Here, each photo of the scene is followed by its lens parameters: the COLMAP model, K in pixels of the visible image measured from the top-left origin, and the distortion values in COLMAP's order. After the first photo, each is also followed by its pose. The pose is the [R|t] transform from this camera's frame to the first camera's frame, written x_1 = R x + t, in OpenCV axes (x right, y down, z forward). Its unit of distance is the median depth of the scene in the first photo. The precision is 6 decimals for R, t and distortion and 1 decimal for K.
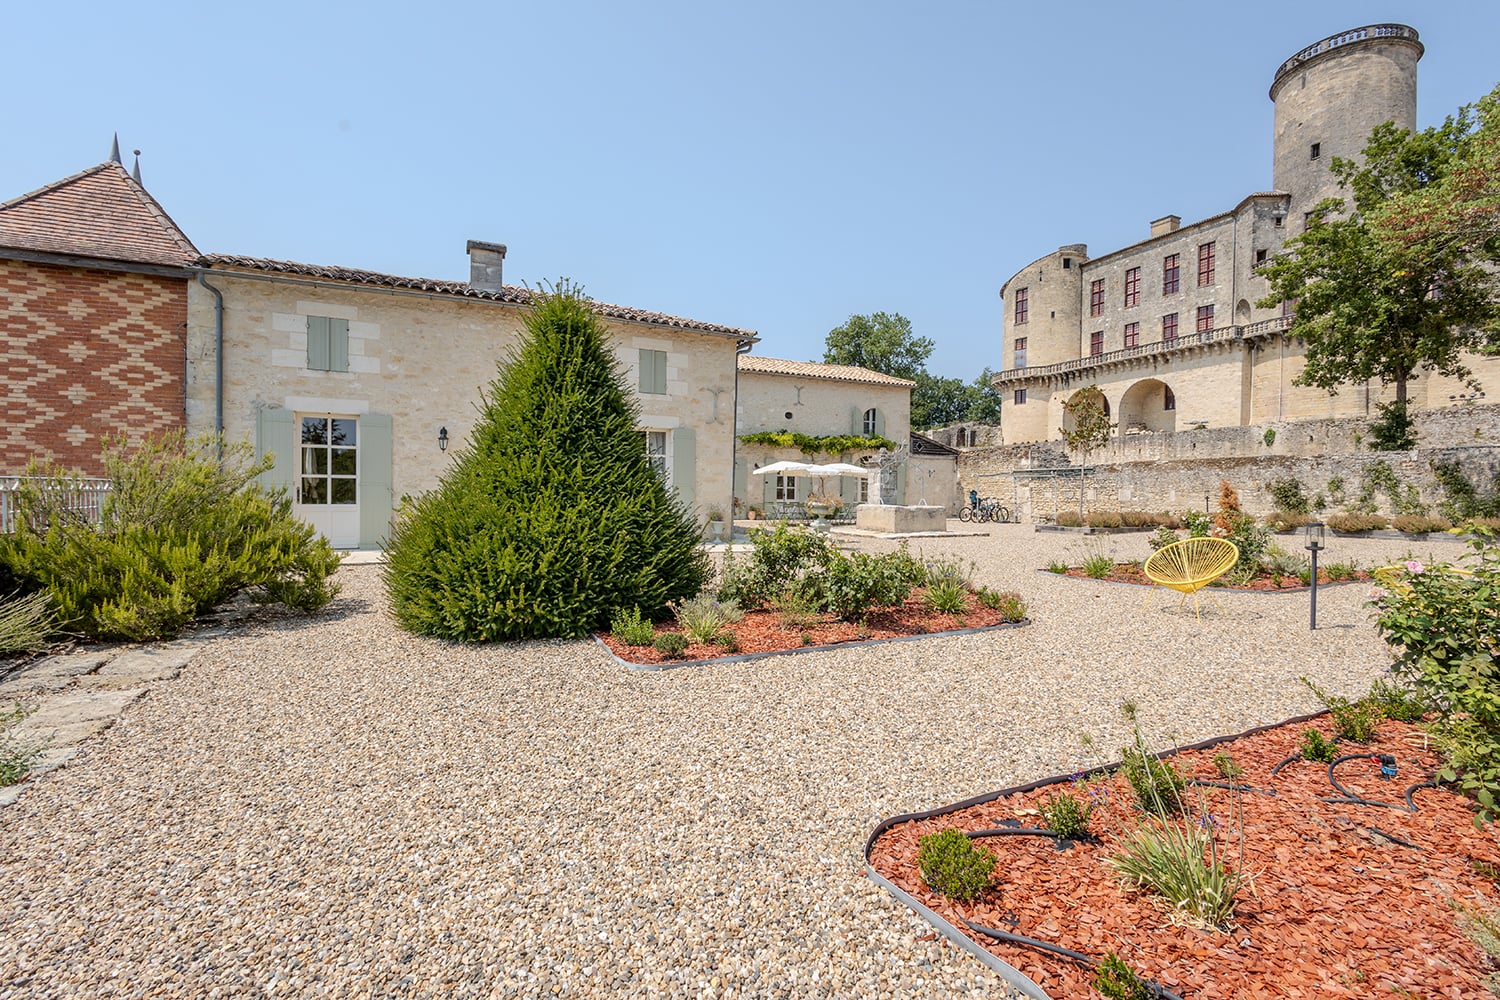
lens RADIAL K [[685.0, 0, 745.9], [0, 685.0, 497.7], [0, 0, 1]] dist [0.010159, -0.003052]
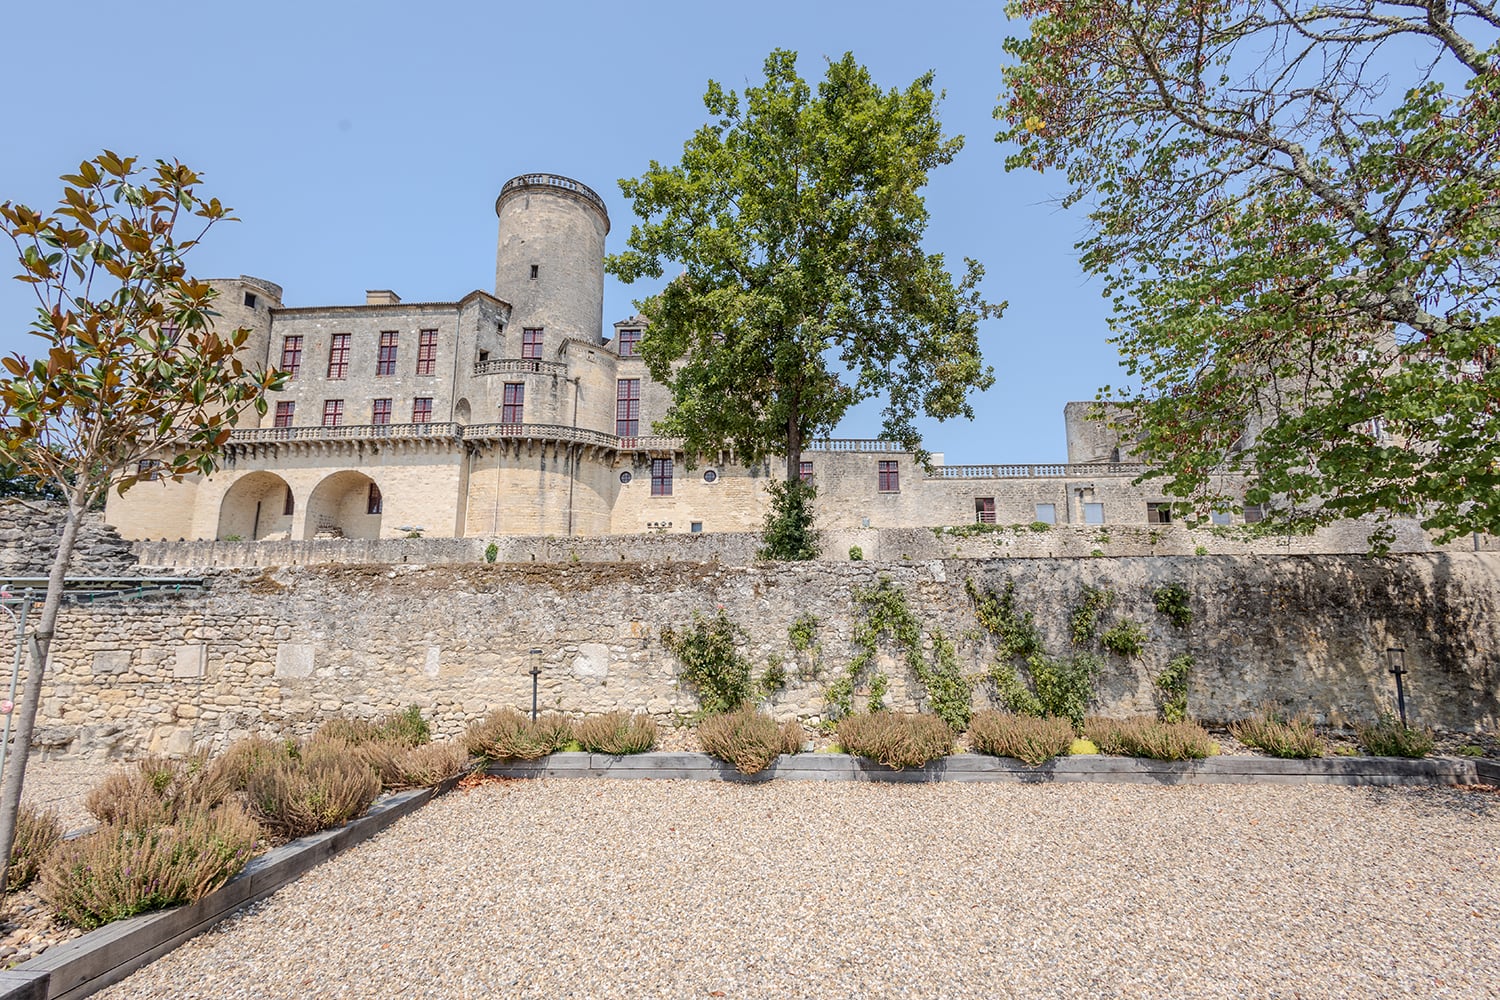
lens RADIAL K [[685.0, 0, 750.8], [0, 685.0, 500.7], [0, 0, 1]] dist [0.010159, -0.003052]
pose [[0.478463, 0.136794, 0.867387, 0.148861], [0.011839, 0.986697, -0.162140, -0.010305], [-0.878028, 0.087847, 0.470479, 0.267682]]
